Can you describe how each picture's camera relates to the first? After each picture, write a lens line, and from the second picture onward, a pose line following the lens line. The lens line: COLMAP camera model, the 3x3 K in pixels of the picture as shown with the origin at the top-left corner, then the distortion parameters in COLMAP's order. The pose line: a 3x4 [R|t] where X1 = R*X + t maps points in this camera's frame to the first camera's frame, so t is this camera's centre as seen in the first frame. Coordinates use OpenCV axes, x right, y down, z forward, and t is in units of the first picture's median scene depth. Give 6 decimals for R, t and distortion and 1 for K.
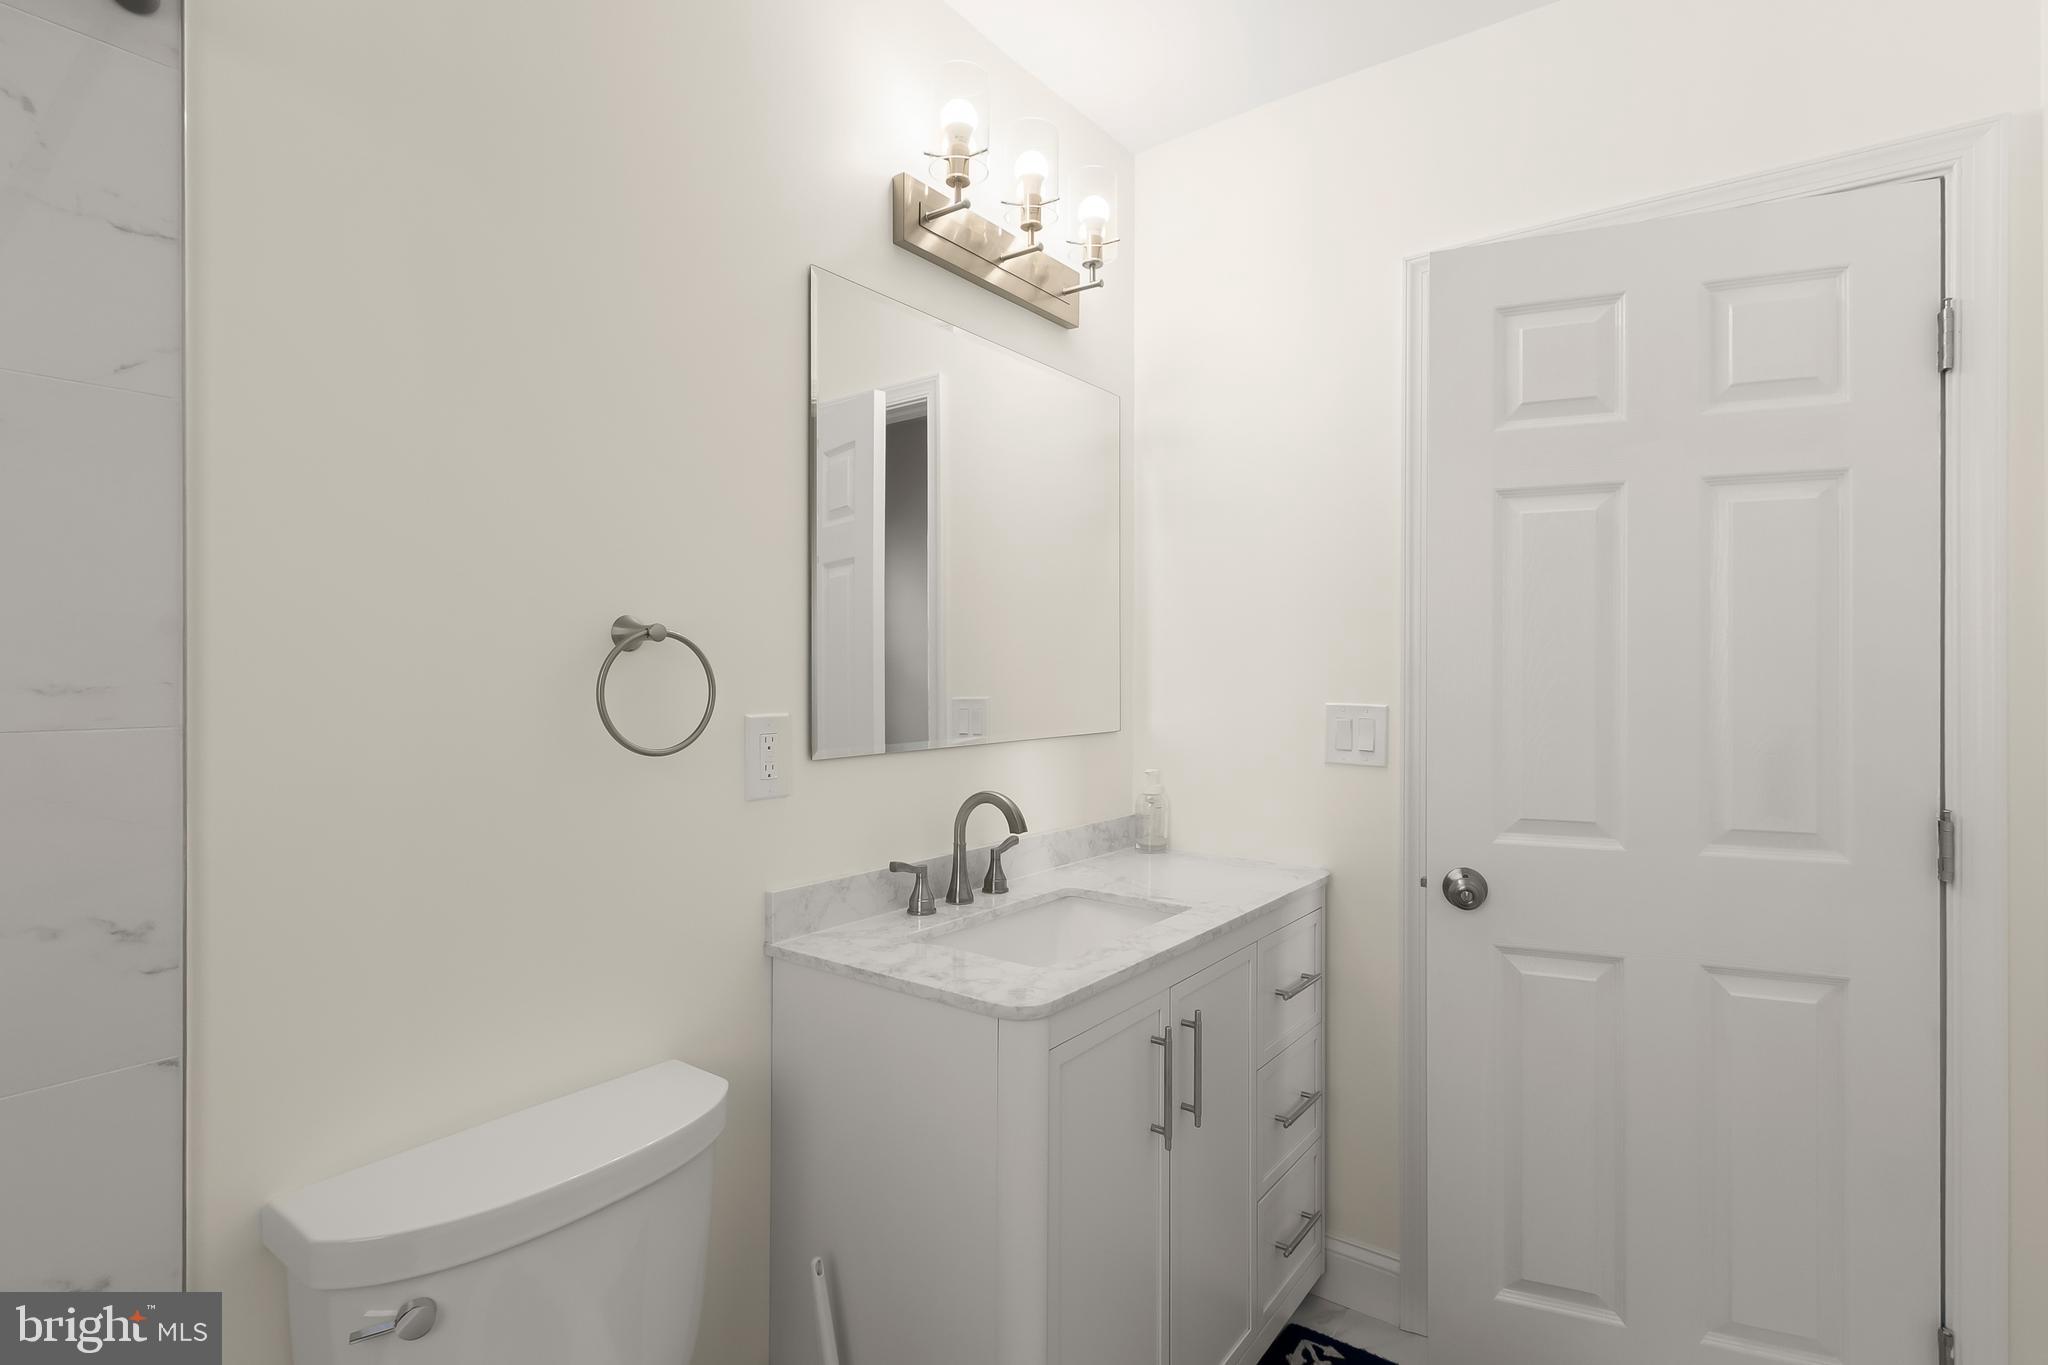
lens RADIAL K [[955.9, 0, 1017.7], [0, 955.9, 703.9], [0, 0, 1]] dist [-0.000443, -0.005240]
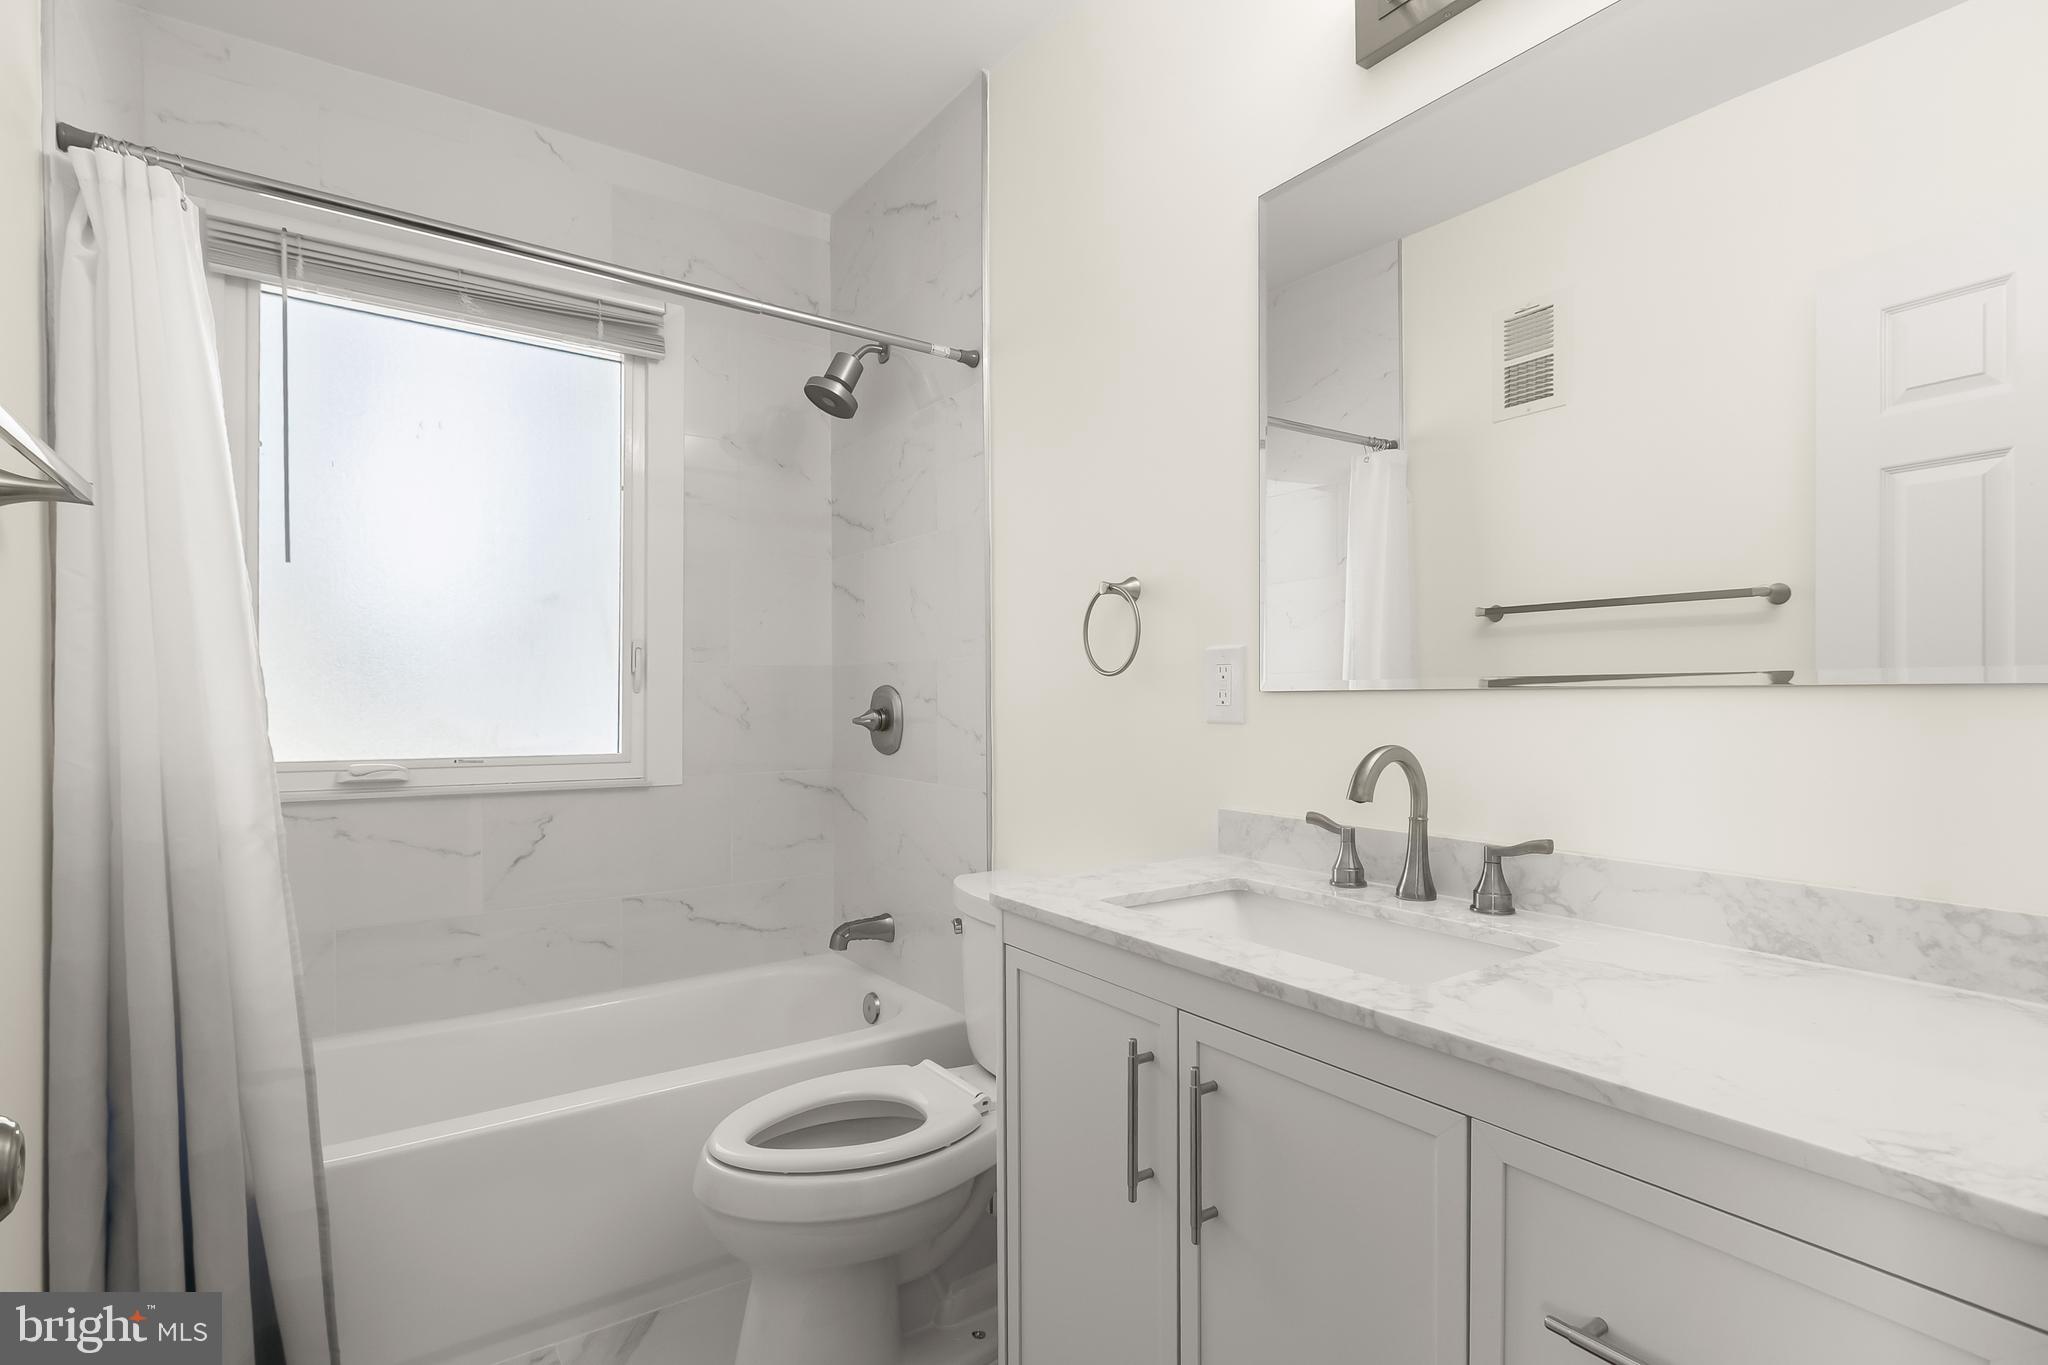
lens RADIAL K [[955.9, 0, 1017.7], [0, 955.9, 703.9], [0, 0, 1]] dist [-0.000443, -0.005240]
pose [[-0.293923, 0.005906, -0.955811, 0.863159], [-0.027646, 0.999510, 0.014678, 0.066882], [0.955429, 0.030739, -0.293616, 1.093646]]
